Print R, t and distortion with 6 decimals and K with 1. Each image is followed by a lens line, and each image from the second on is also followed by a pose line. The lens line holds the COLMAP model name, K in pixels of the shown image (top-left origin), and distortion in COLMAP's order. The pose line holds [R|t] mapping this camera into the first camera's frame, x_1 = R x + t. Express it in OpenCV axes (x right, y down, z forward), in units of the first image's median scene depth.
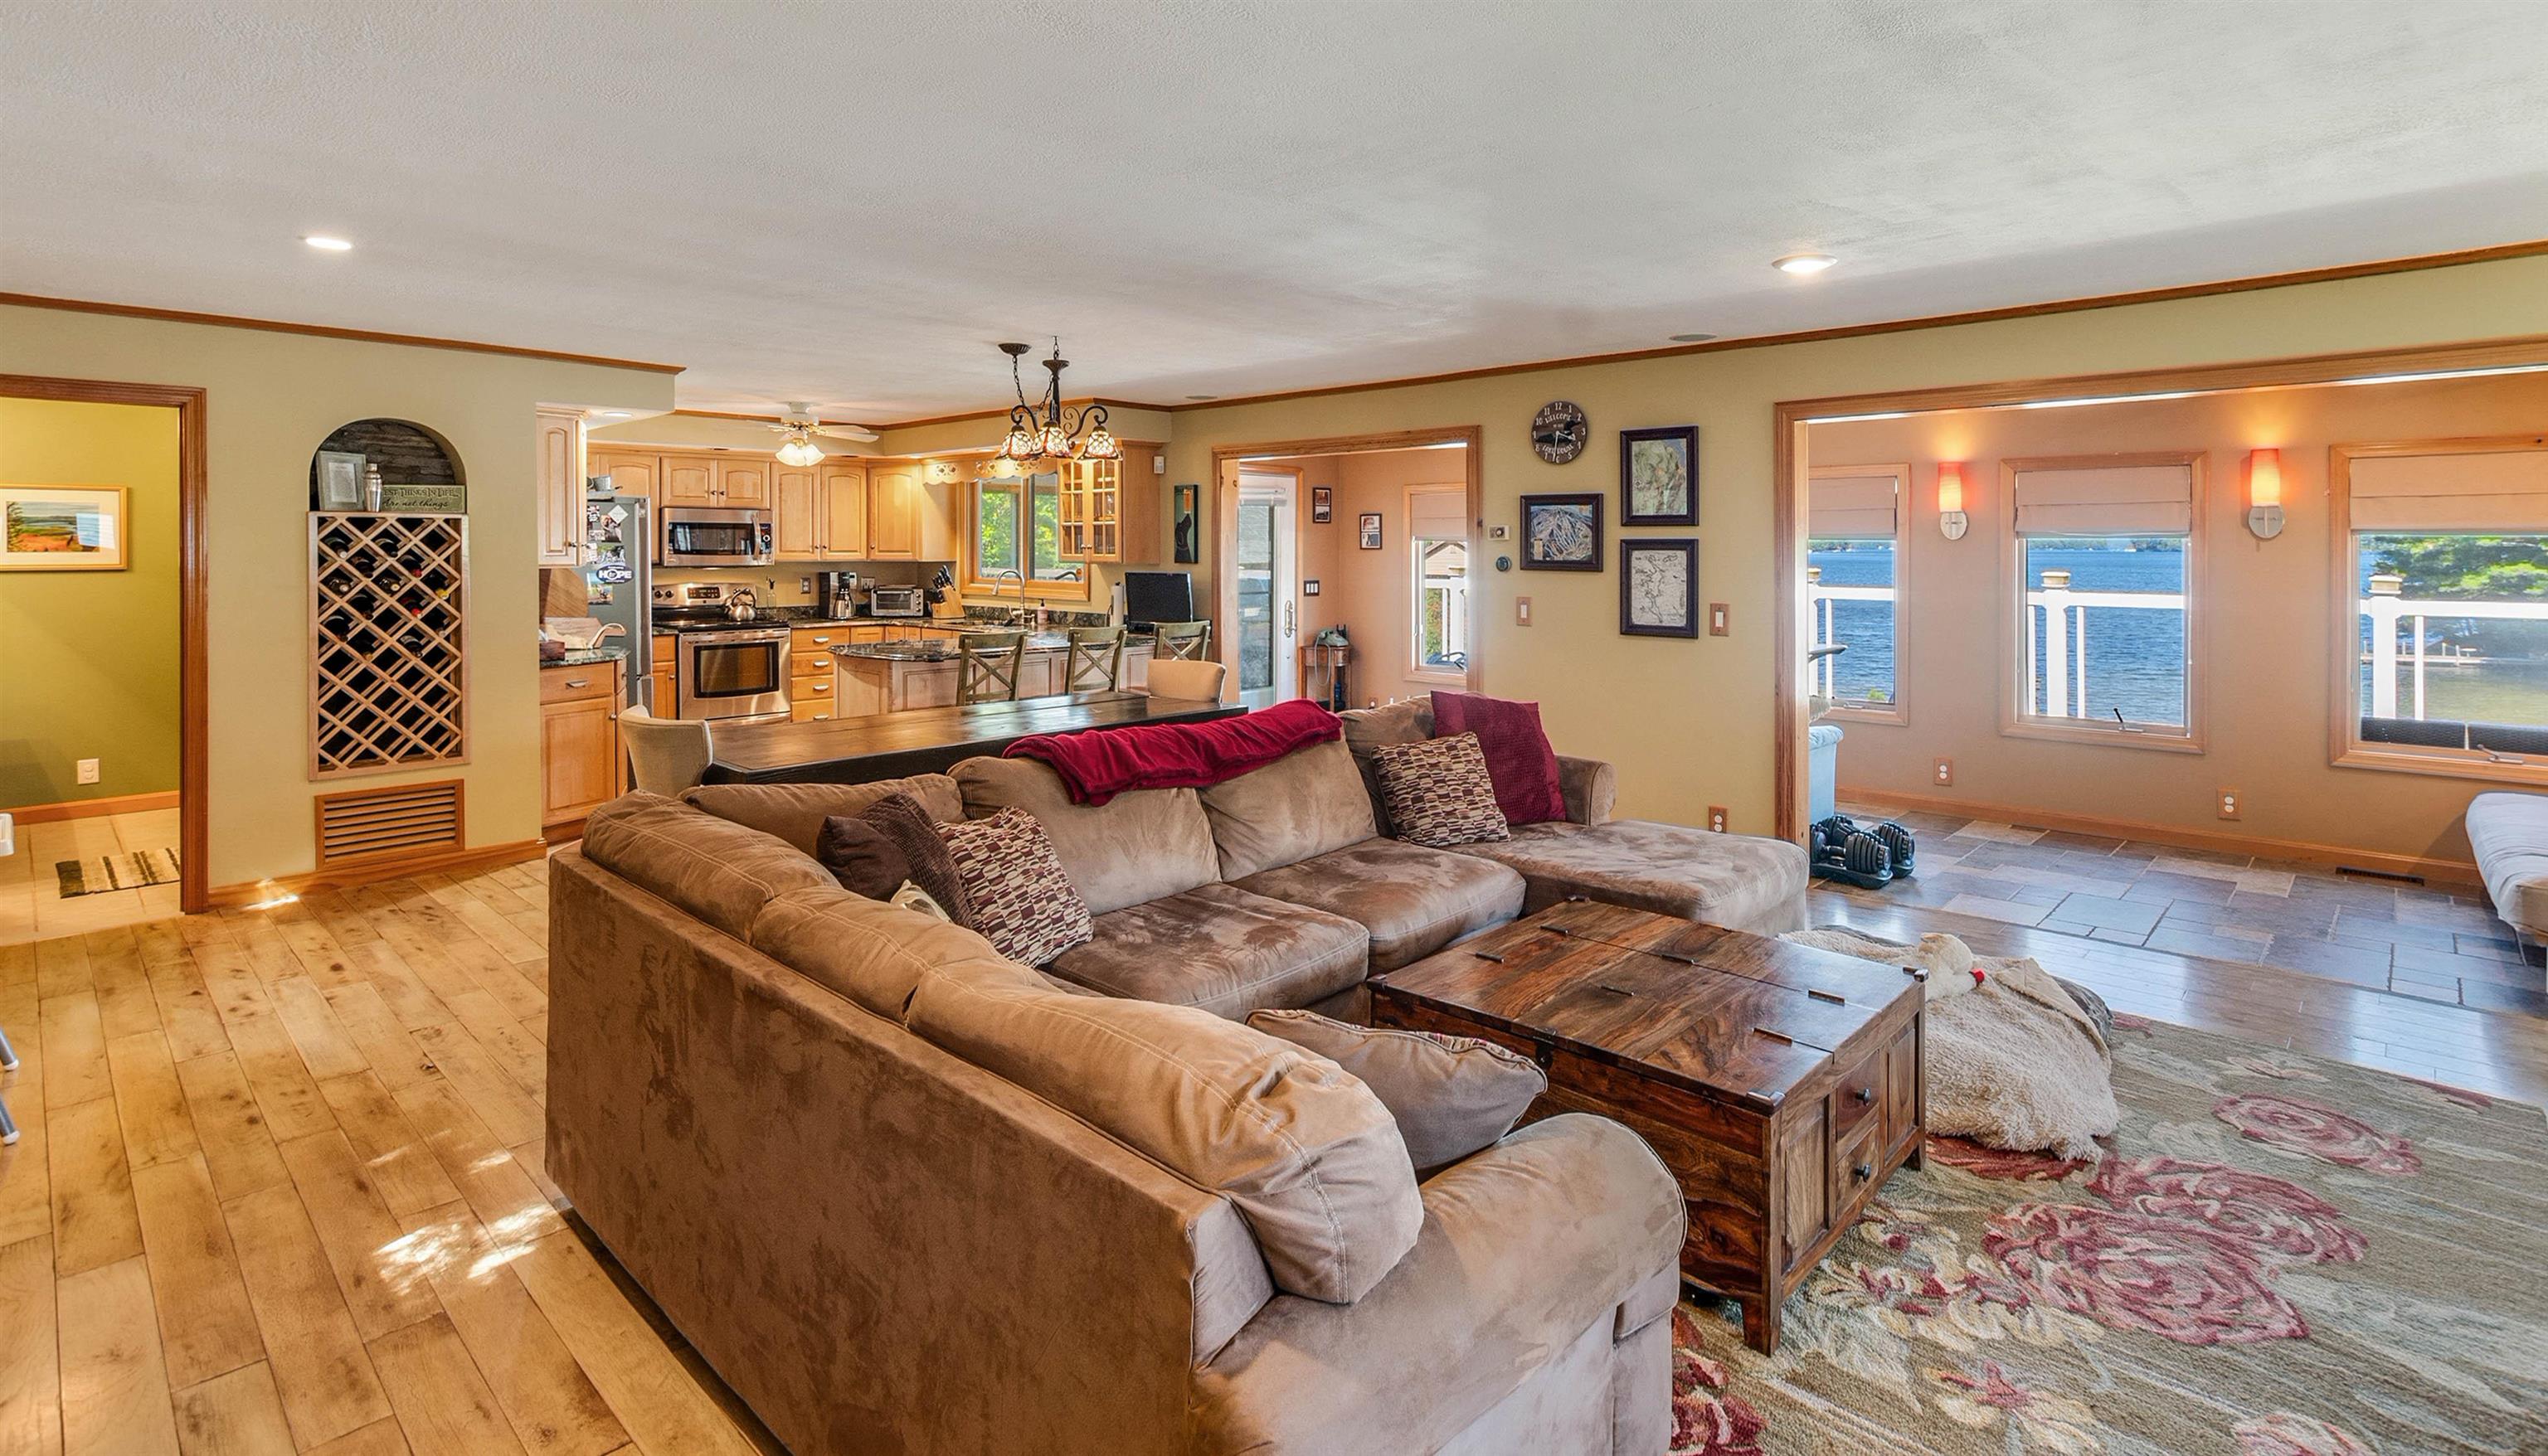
lens RADIAL K [[1211.4, 0, 1274.0], [0, 1211.4, 544.4], [0, 0, 1]] dist [-0.002847, 0.000522]
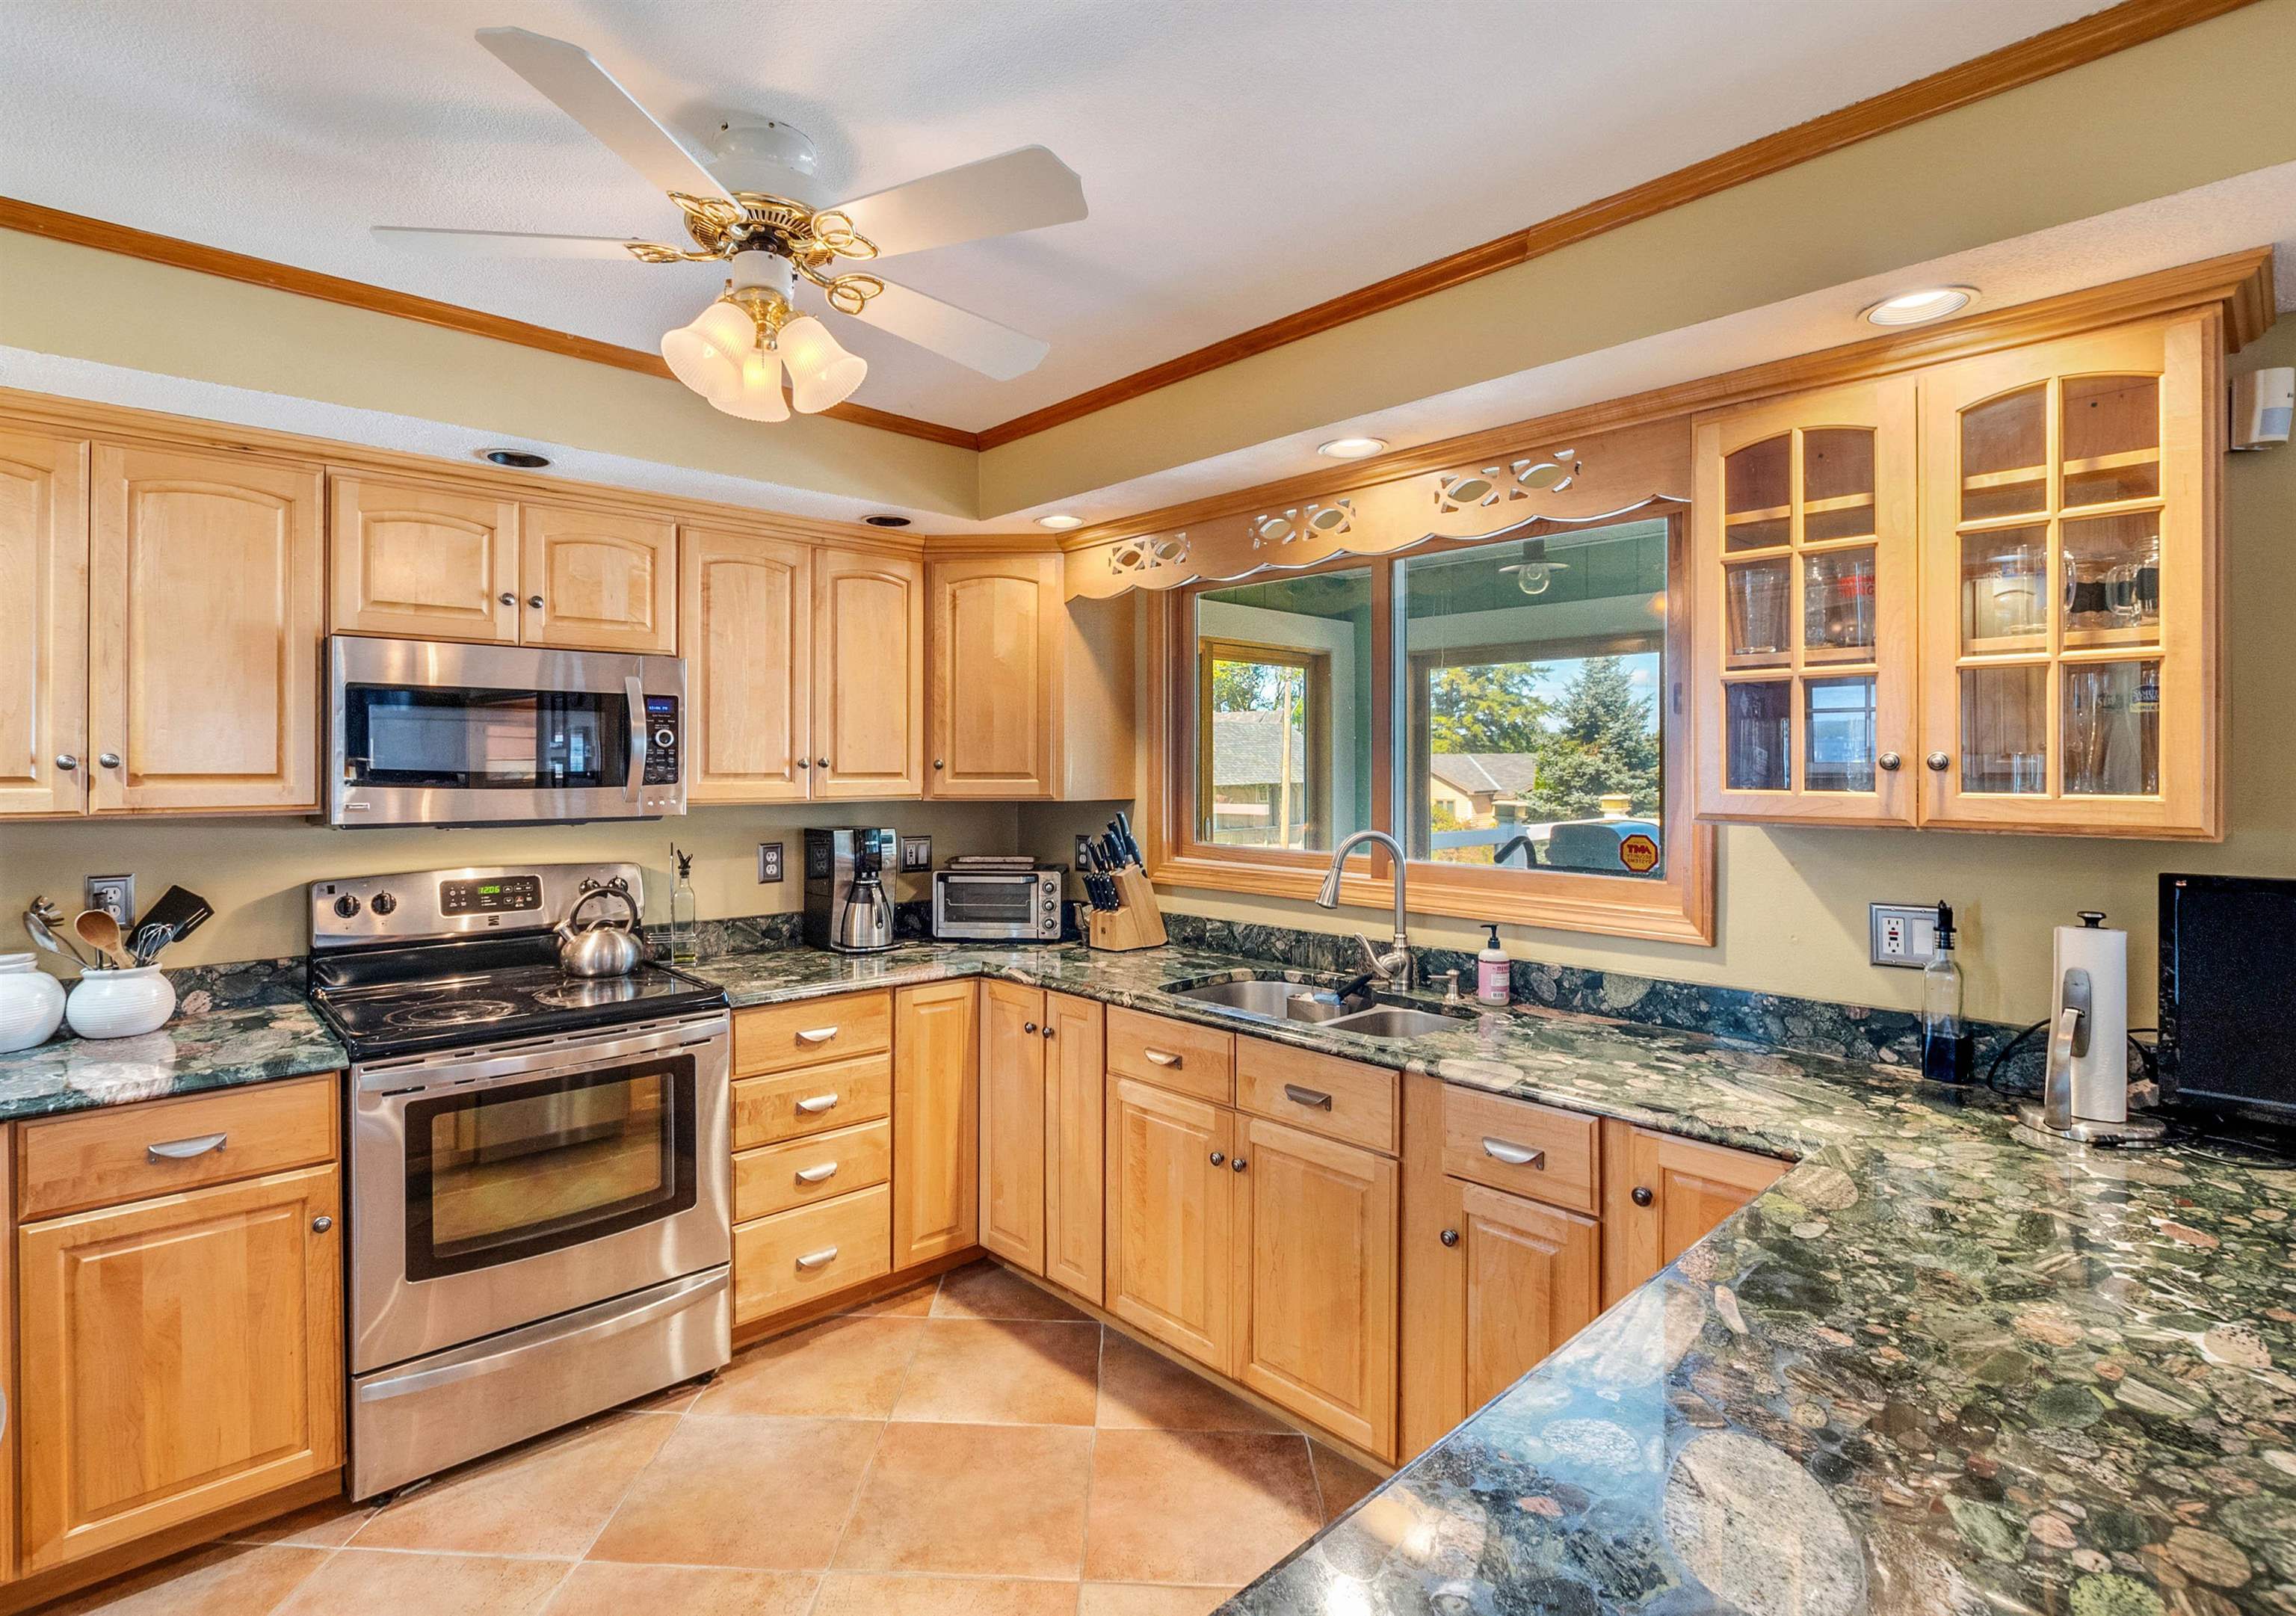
lens RADIAL K [[1127.1, 0, 1068.2], [0, 1127.1, 762.6], [0, 0, 1]] dist [-0.009798, 0.000070]
pose [[0.995843, -0.000573, -0.091089, -0.401623], [0.000463, 0.999999, -0.001226, 0.003452], [0.091090, 0.001179, 0.995842, 1.006469]]
